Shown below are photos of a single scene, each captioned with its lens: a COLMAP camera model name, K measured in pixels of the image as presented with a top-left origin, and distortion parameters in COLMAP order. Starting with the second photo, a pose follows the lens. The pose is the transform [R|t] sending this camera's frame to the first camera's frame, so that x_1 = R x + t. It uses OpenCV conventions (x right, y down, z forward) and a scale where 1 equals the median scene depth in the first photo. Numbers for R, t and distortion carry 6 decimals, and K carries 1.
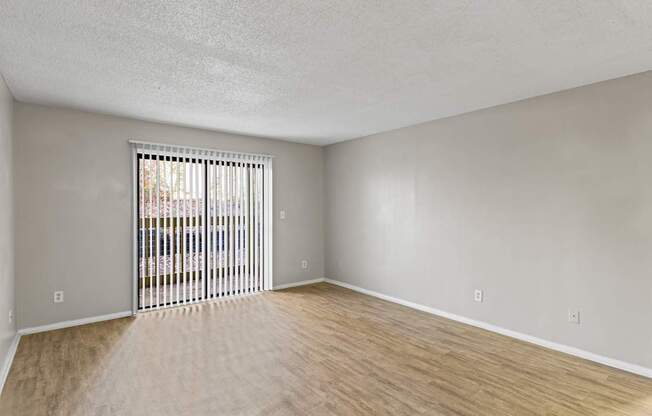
lens RADIAL K [[327.1, 0, 331.0], [0, 327.1, 207.0], [0, 0, 1]] dist [0.002753, 0.000693]
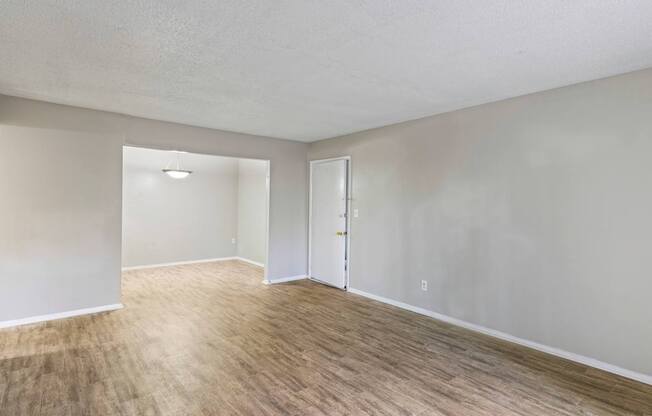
lens RADIAL K [[327.1, 0, 331.0], [0, 327.1, 207.0], [0, 0, 1]] dist [0.002753, 0.000693]
pose [[-0.999639, -0.012732, -0.023638, -0.079039], [-0.012927, 0.999884, 0.008115, 0.001495], [0.023532, 0.008417, -0.999688, 1.998688]]
